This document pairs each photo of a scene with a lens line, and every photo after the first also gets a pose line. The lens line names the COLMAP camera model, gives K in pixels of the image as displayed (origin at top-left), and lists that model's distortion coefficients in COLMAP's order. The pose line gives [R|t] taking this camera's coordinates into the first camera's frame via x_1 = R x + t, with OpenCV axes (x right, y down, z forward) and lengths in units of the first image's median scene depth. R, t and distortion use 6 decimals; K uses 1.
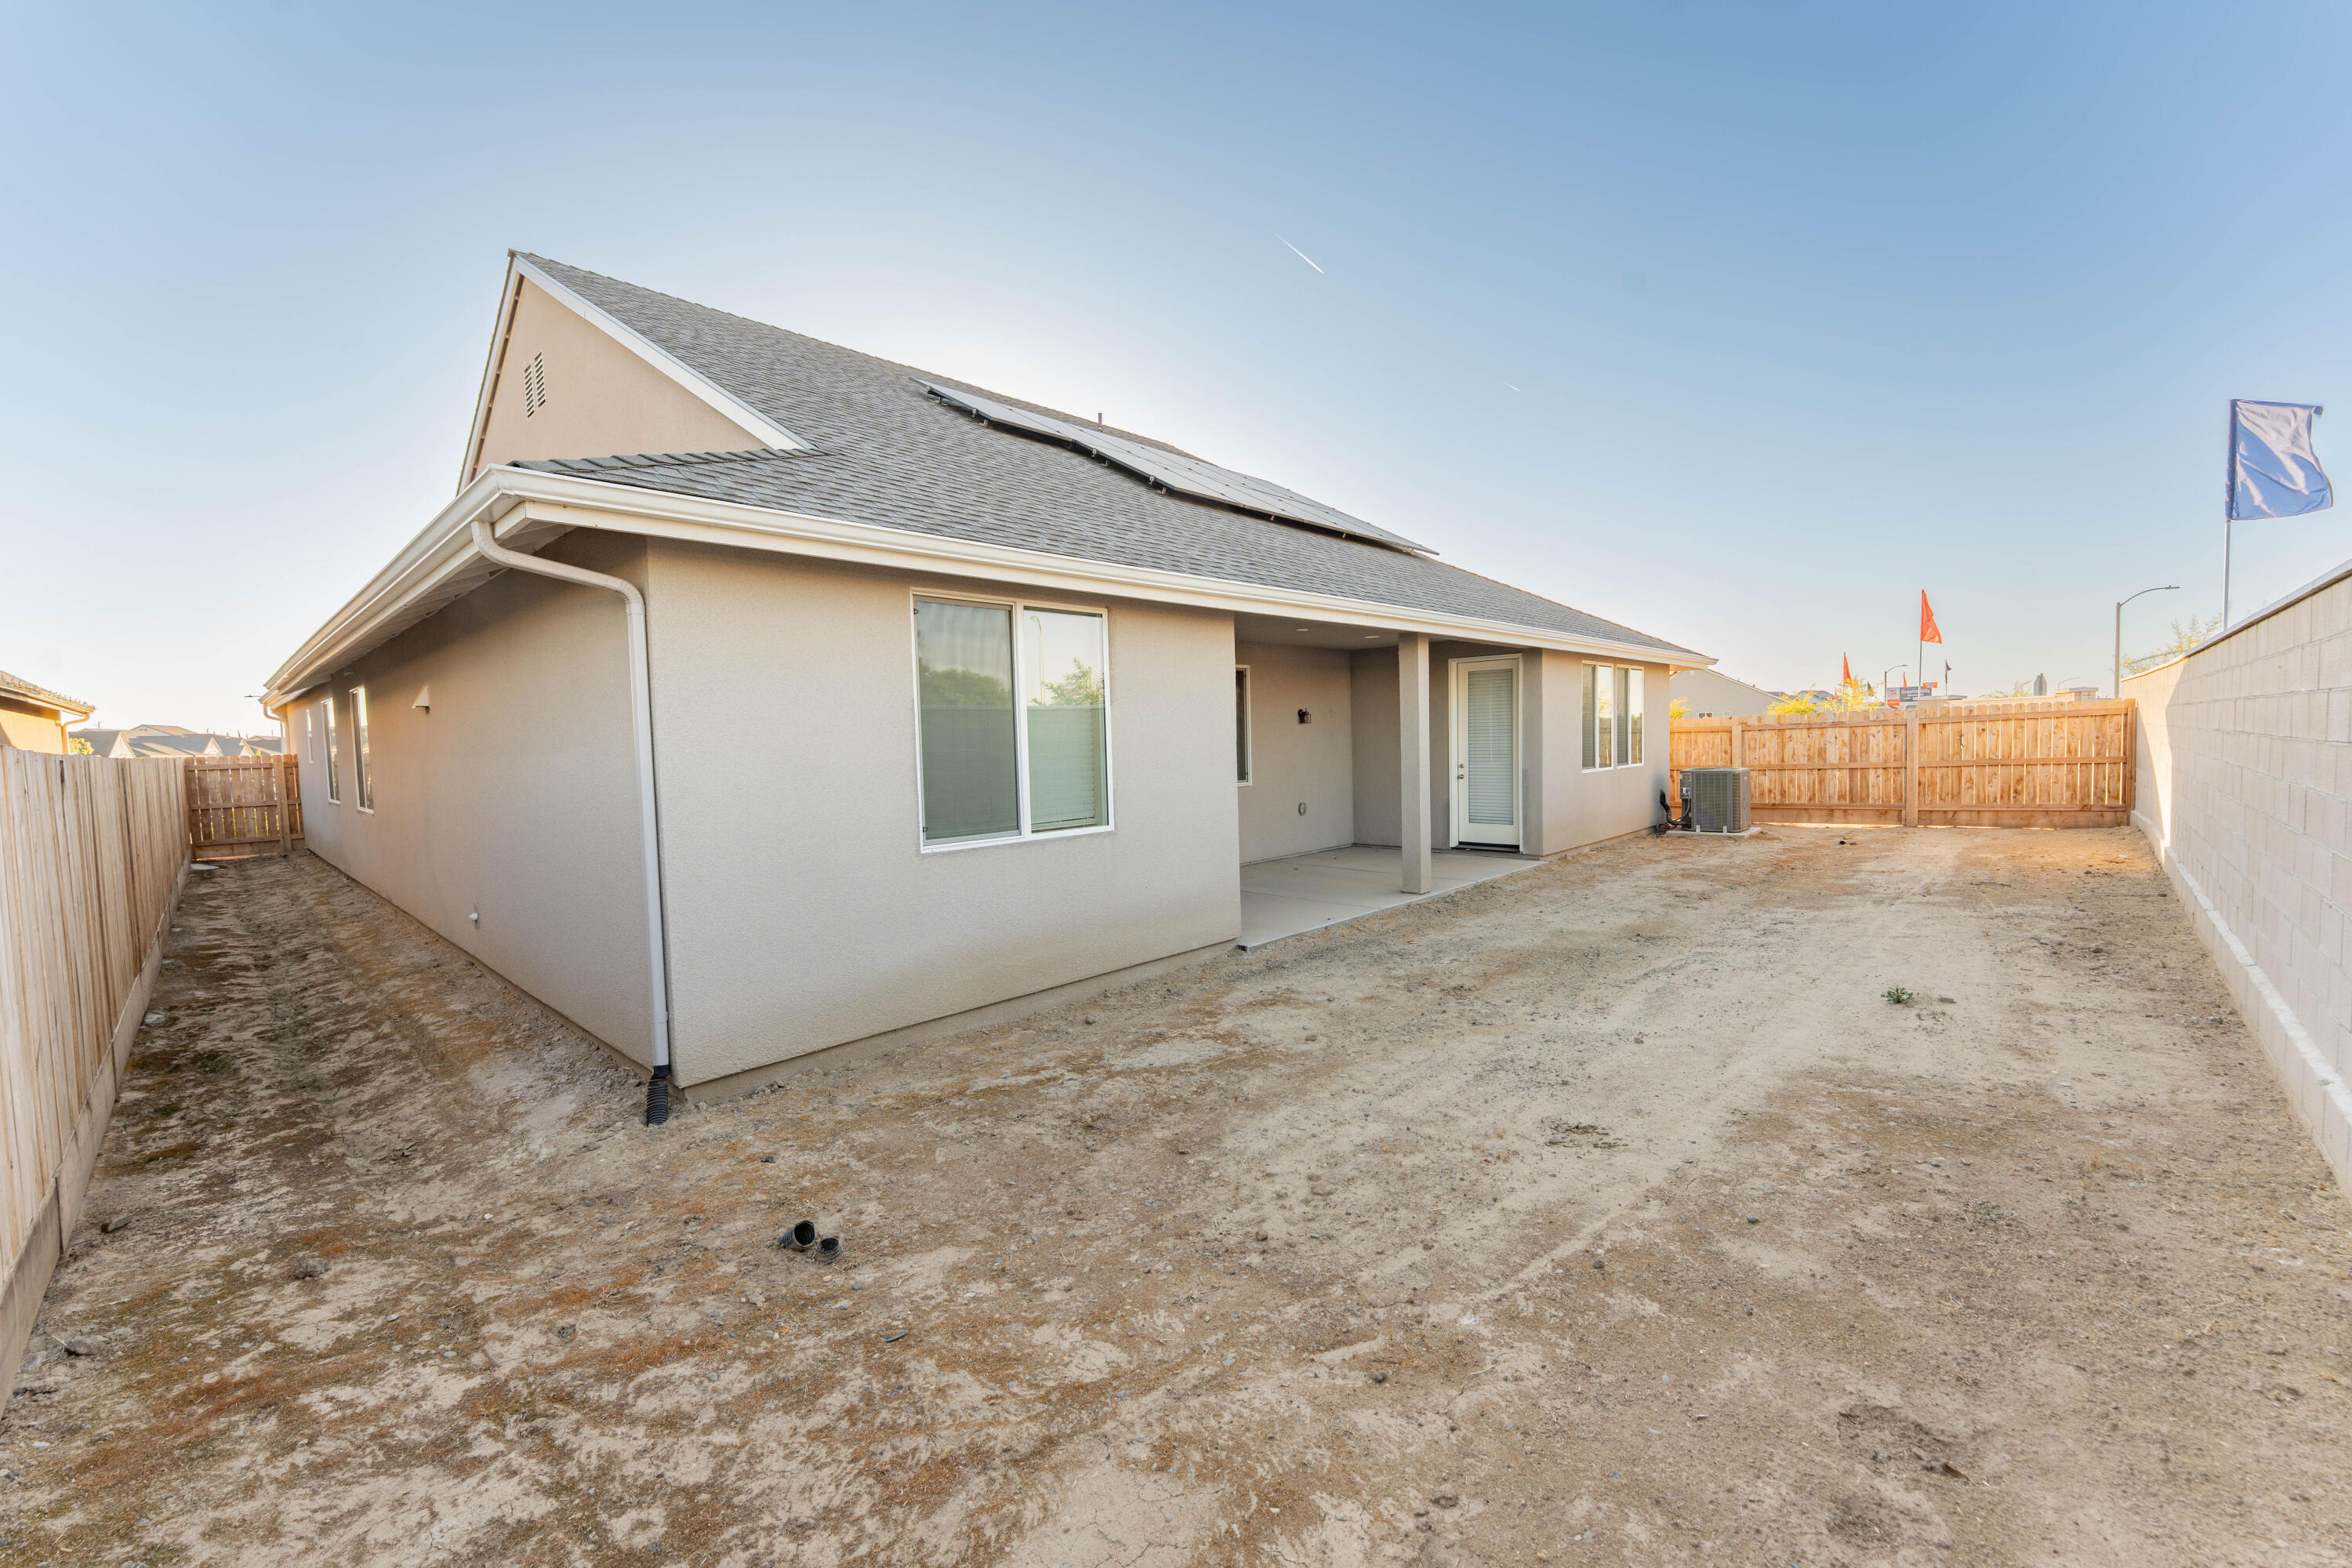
lens RADIAL K [[939.0, 0, 1167.3], [0, 939.0, 792.4], [0, 0, 1]] dist [-0.000566, -0.000438]
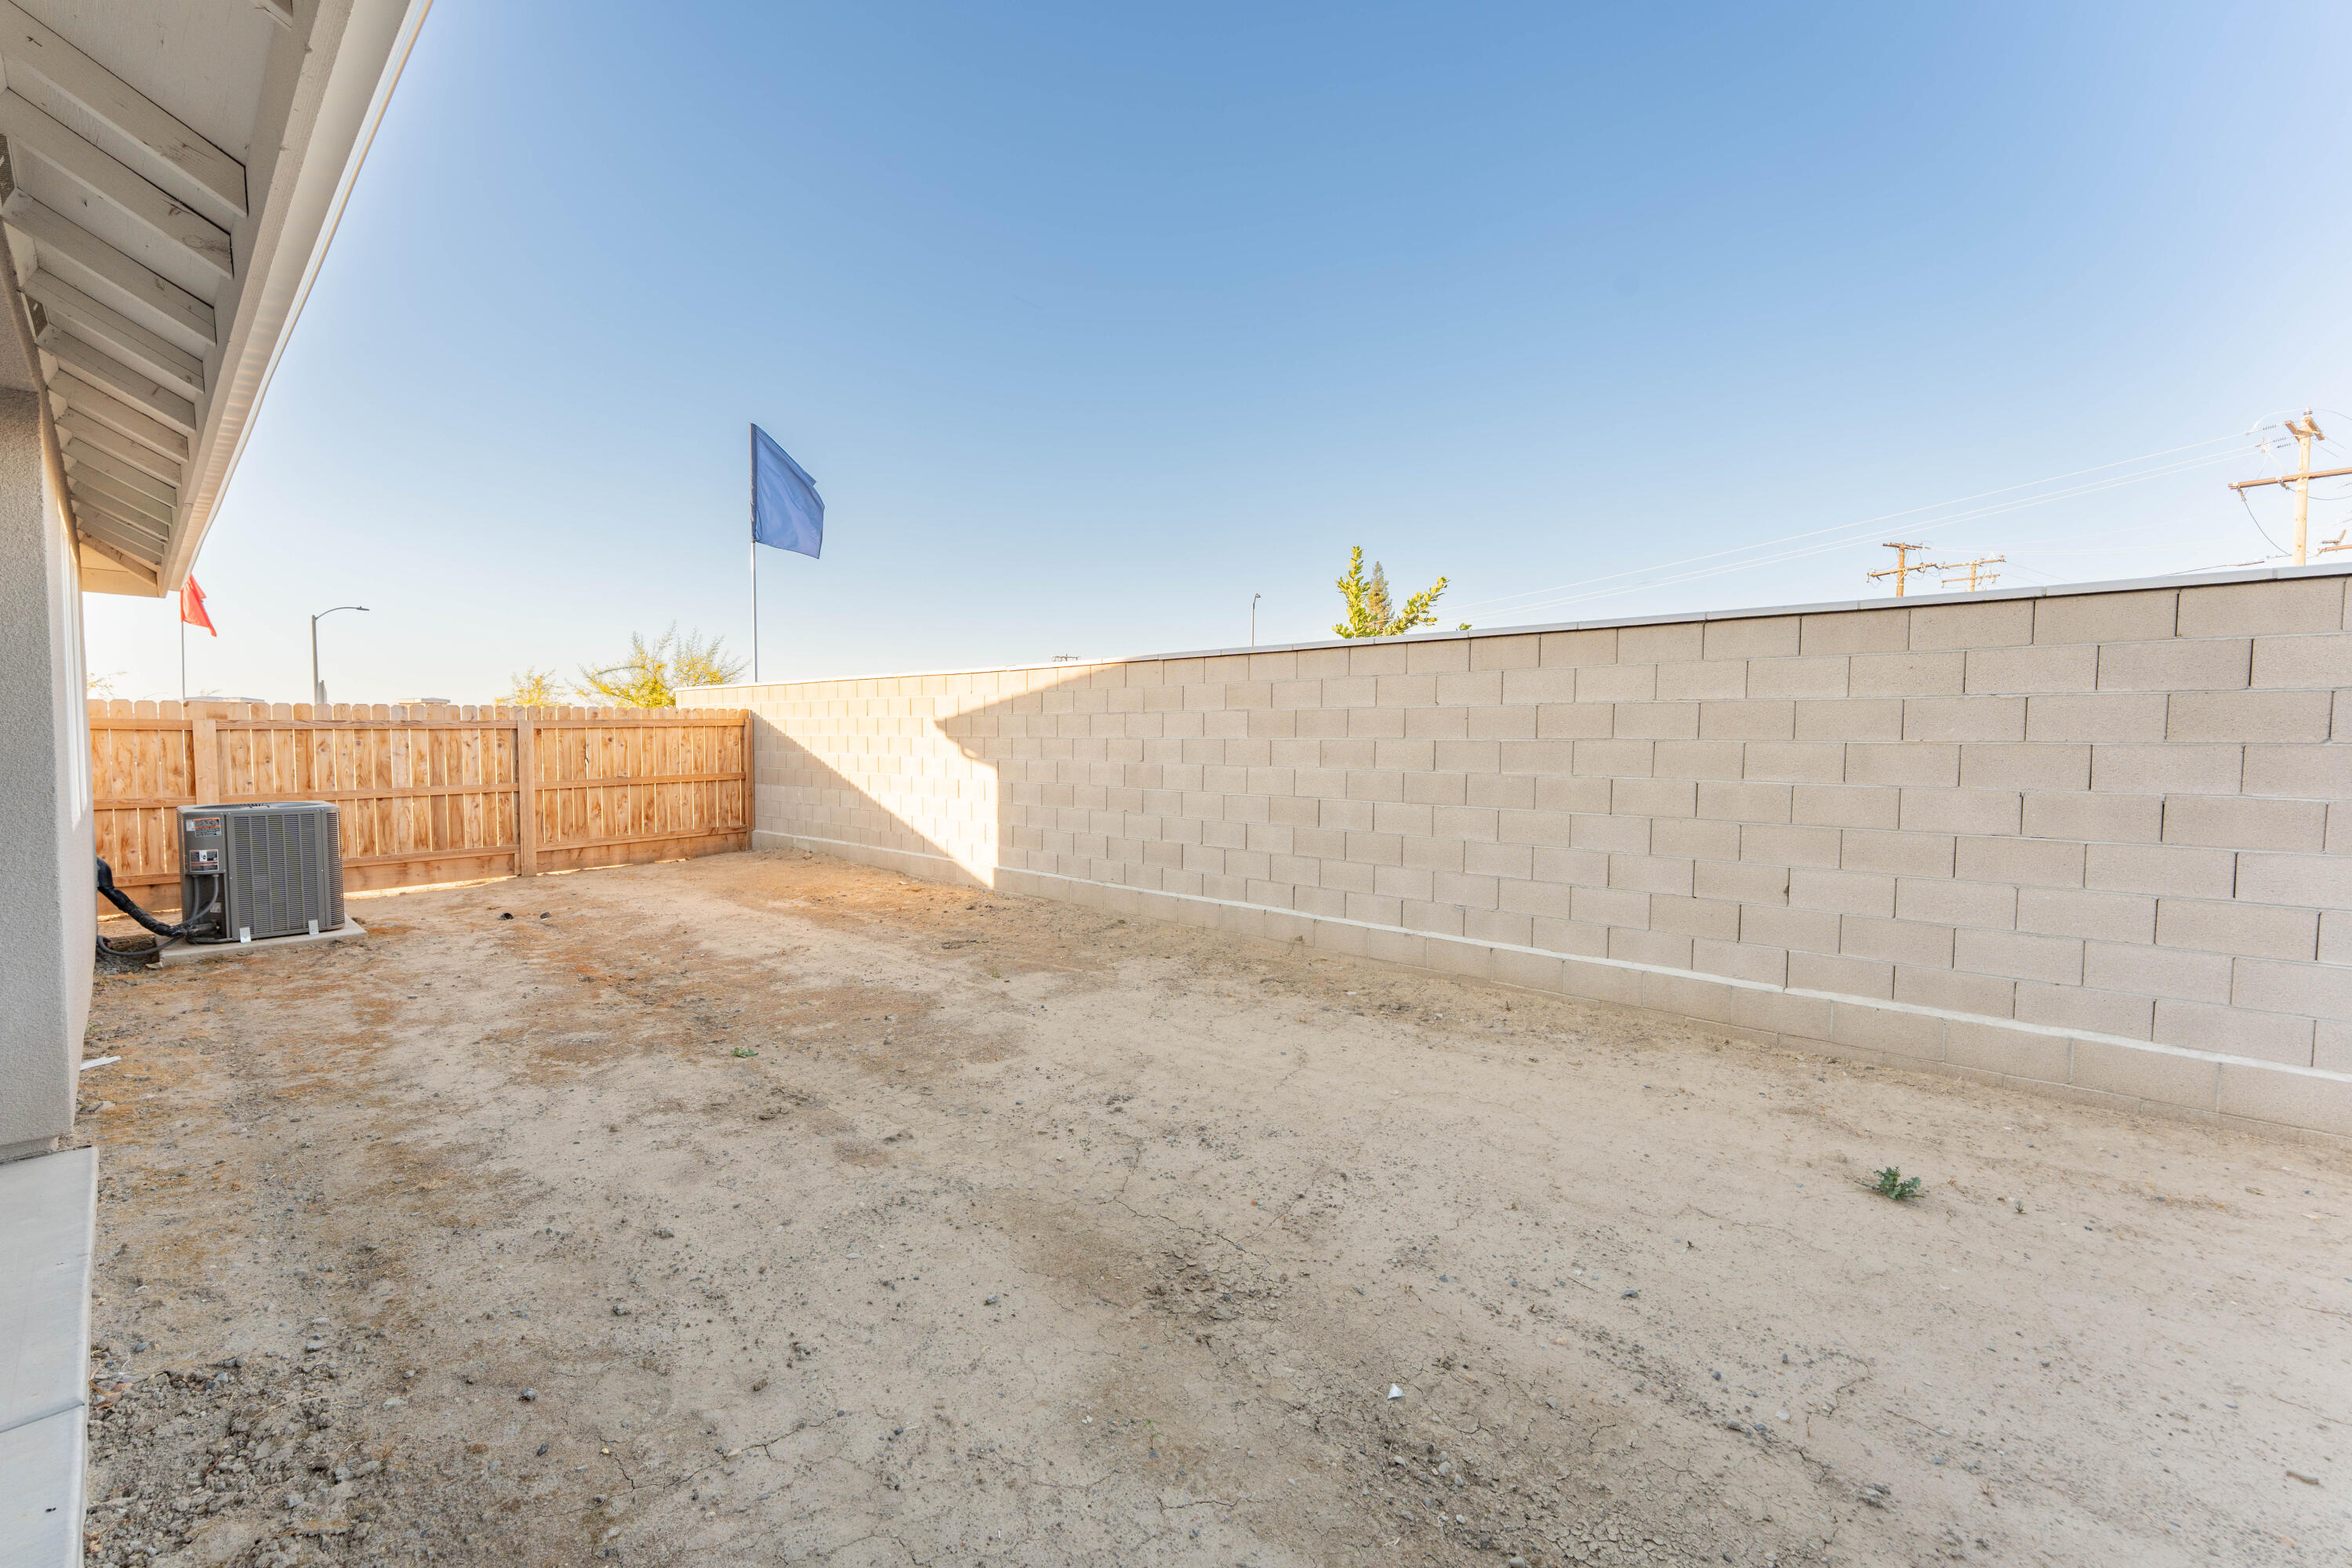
lens RADIAL K [[939.0, 0, 1181.7], [0, 939.0, 767.2], [0, 0, 1]] dist [-0.000566, -0.000438]
pose [[-0.033712, -0.001647, 0.999430, 0.086523], [0.049598, 0.998764, 0.003319, -0.023339], [-0.998200, 0.049682, -0.033589, 0.559168]]
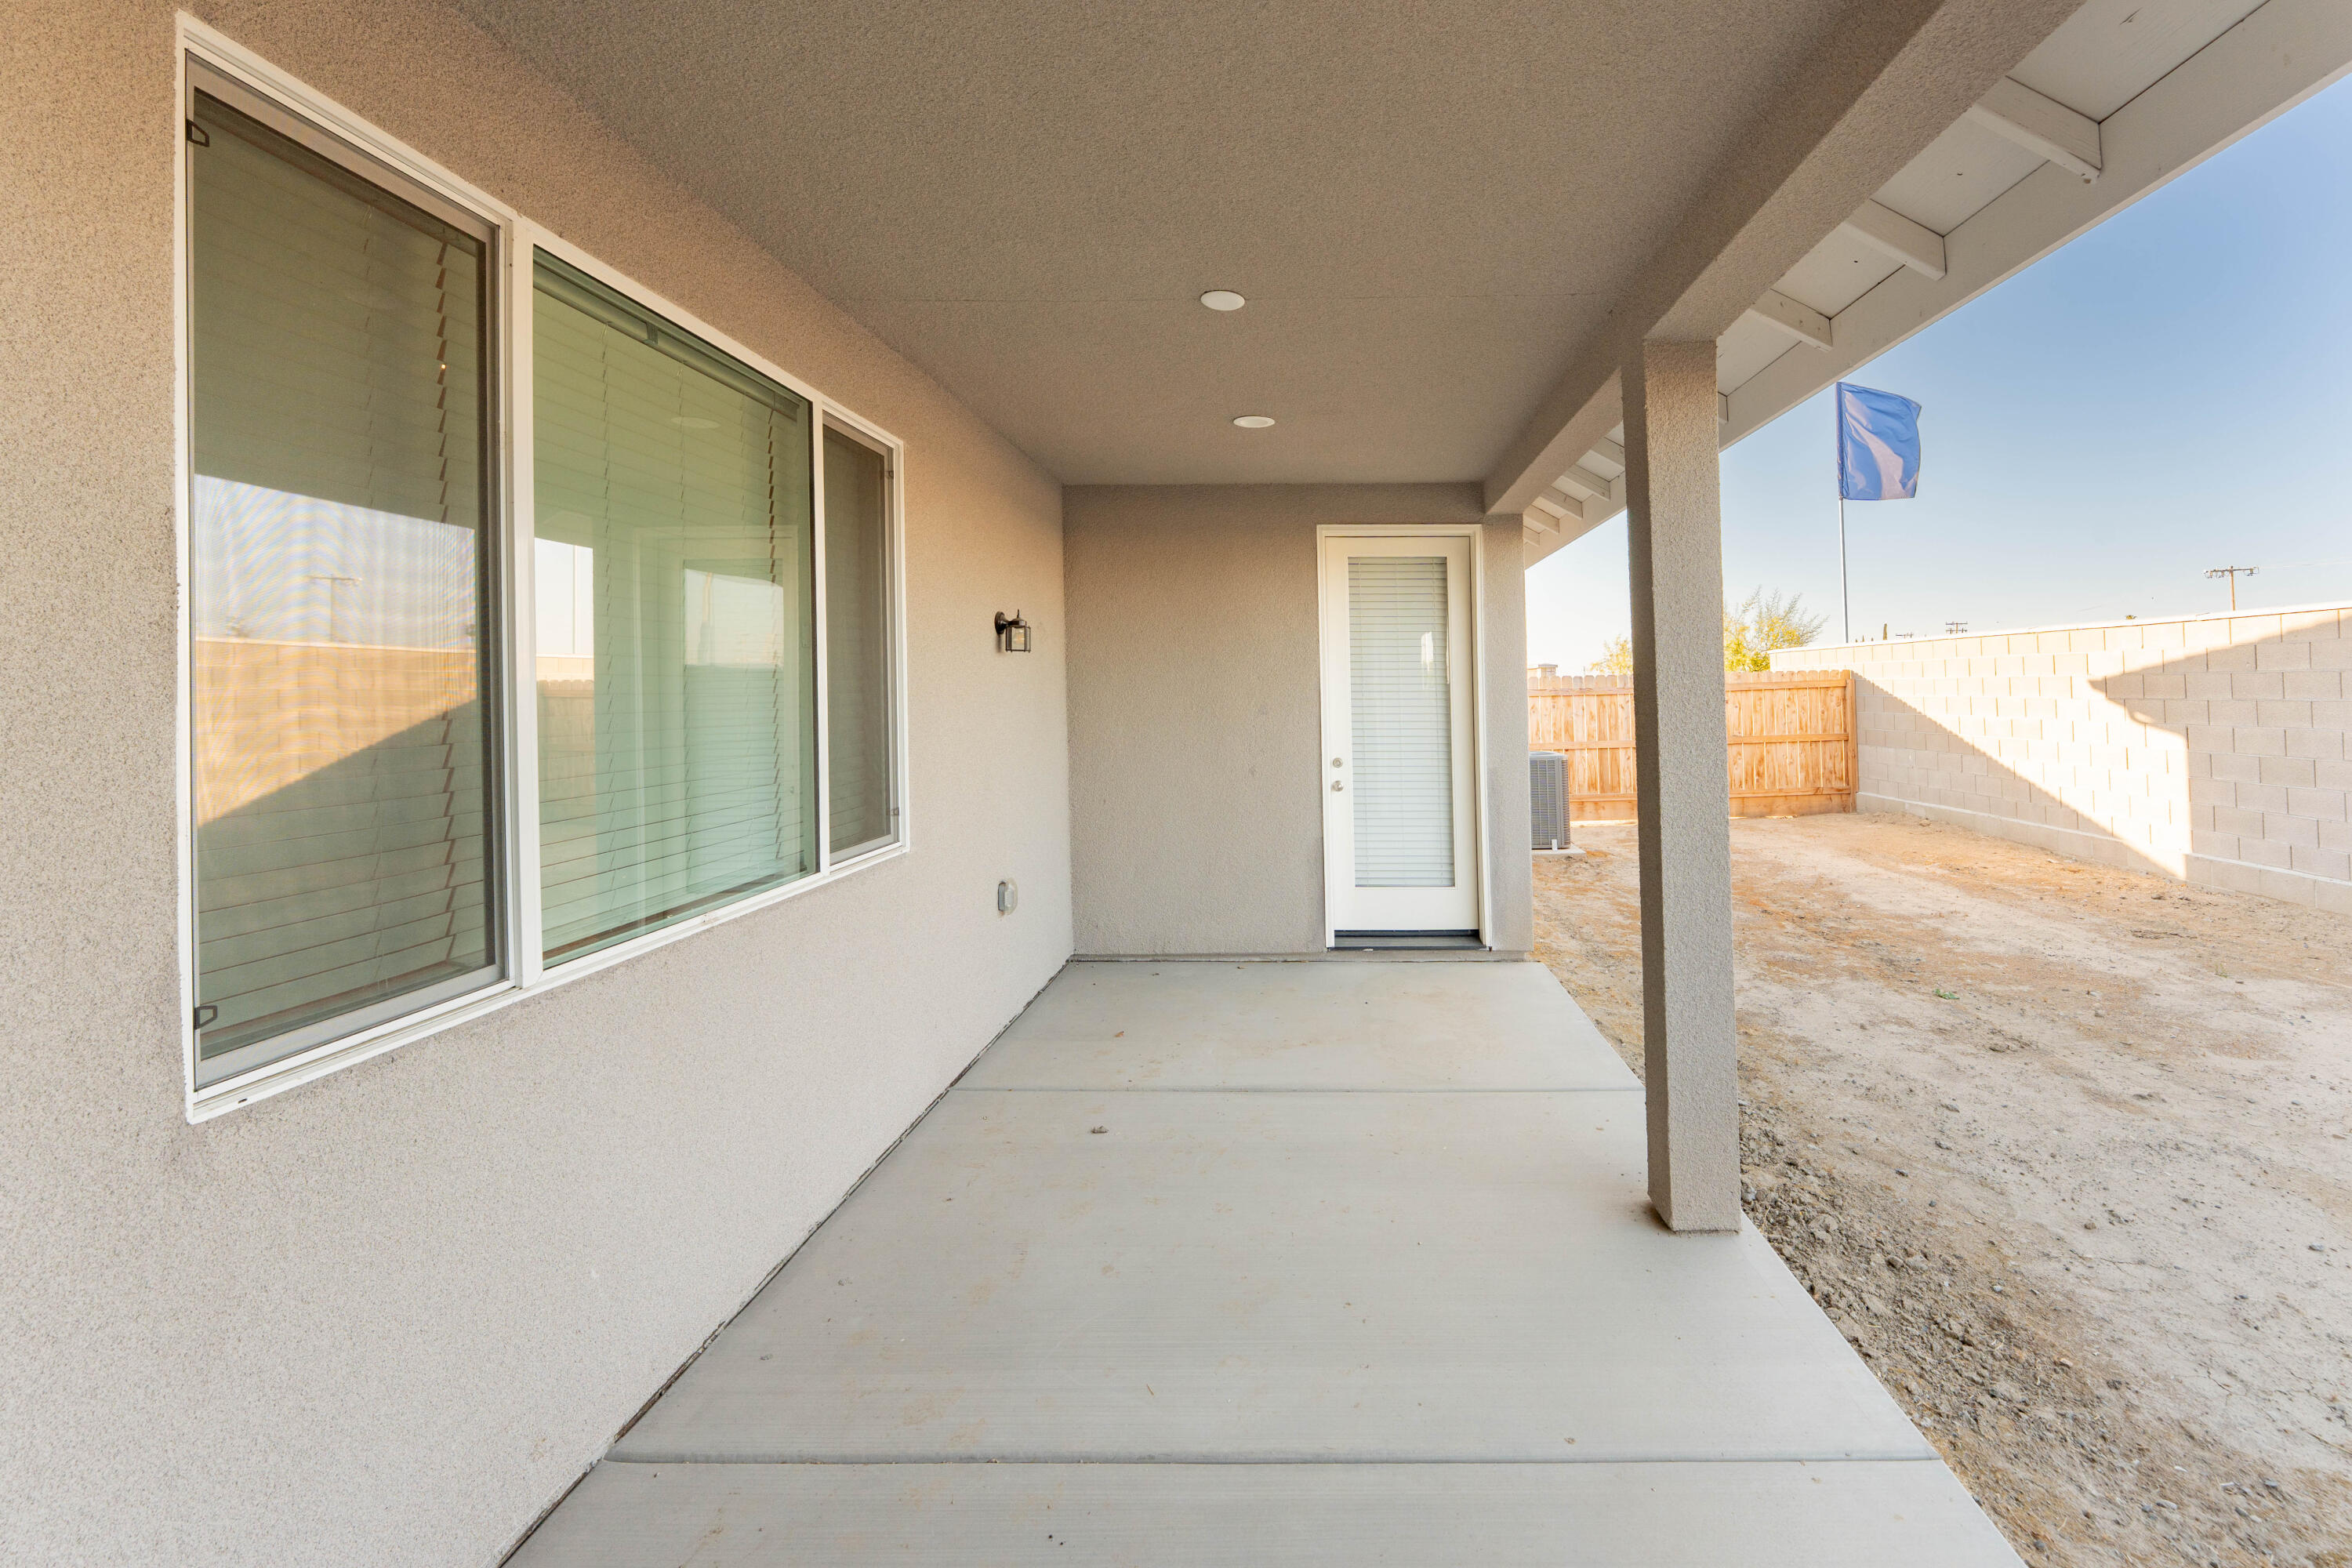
lens RADIAL K [[1037.3, 0, 1333.5], [0, 1037.3, 657.4], [0, 0, 1]] dist [-0.000918, 0.000347]
pose [[0.719114, 0.046092, 0.693362, -0.036221], [0.025215, 0.995410, -0.092322, -0.028946], [-0.694434, 0.083873, 0.714651, 0.572970]]
